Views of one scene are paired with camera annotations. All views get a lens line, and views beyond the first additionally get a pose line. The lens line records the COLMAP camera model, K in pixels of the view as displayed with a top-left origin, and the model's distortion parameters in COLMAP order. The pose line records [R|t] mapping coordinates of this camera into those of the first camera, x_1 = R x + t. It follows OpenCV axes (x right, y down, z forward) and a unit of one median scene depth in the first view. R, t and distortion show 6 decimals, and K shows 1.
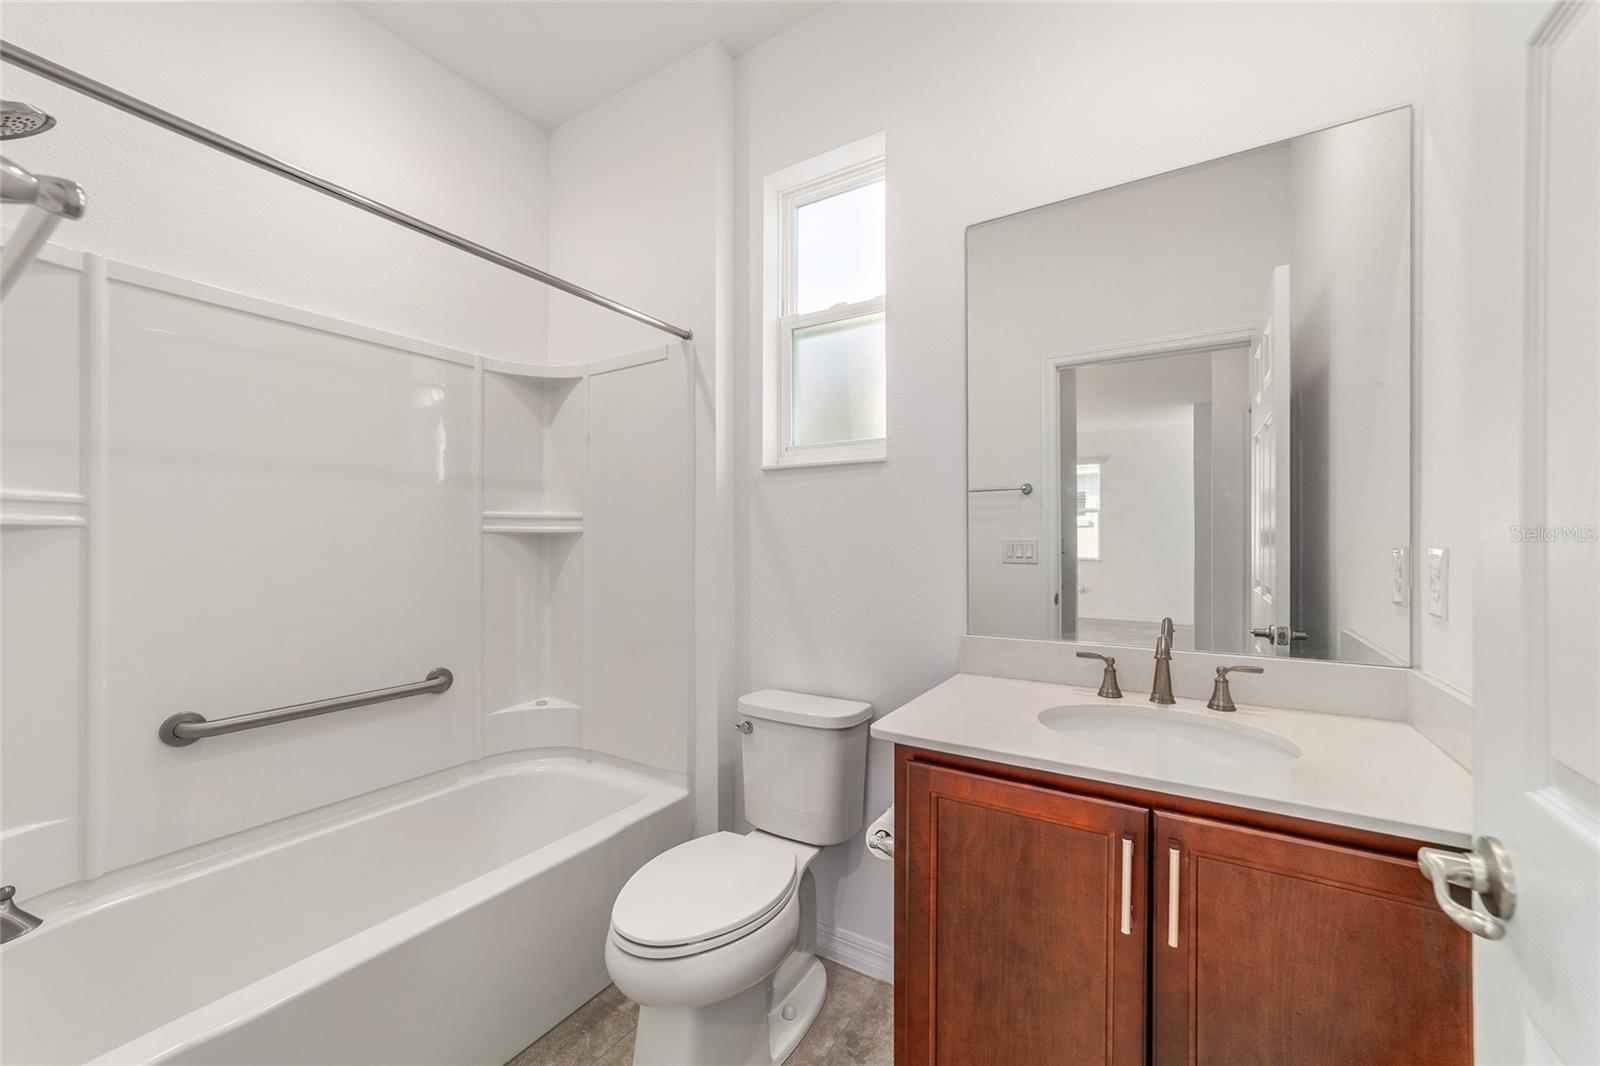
lens RADIAL K [[615.9, 0, 807.7], [0, 615.9, 535.3], [0, 0, 1]] dist [-0.018041, 0.008365]
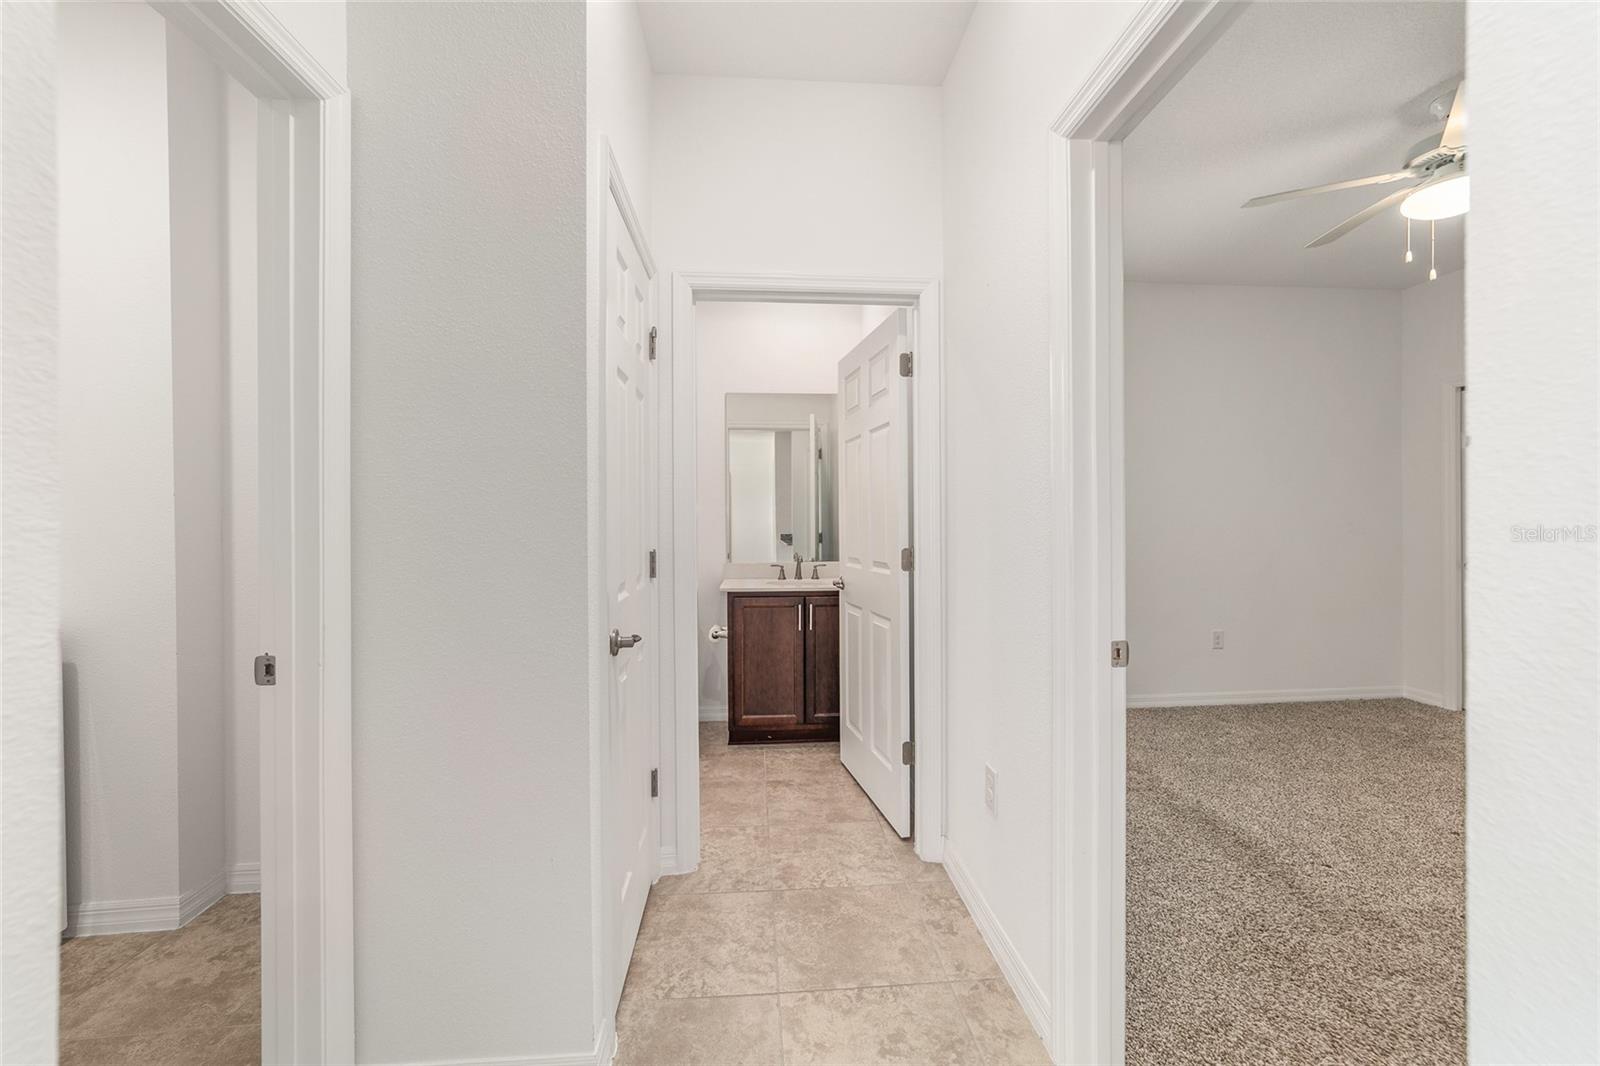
lens RADIAL K [[615.9, 0, 800.1], [0, 615.9, 529.2], [0, 0, 1]] dist [-0.018041, 0.008365]
pose [[0.807362, -0.011763, 0.589939, -1.451127], [0.006397, 0.999917, 0.011183, 0.003317], [-0.590021, -0.005255, 0.807371, -1.743509]]
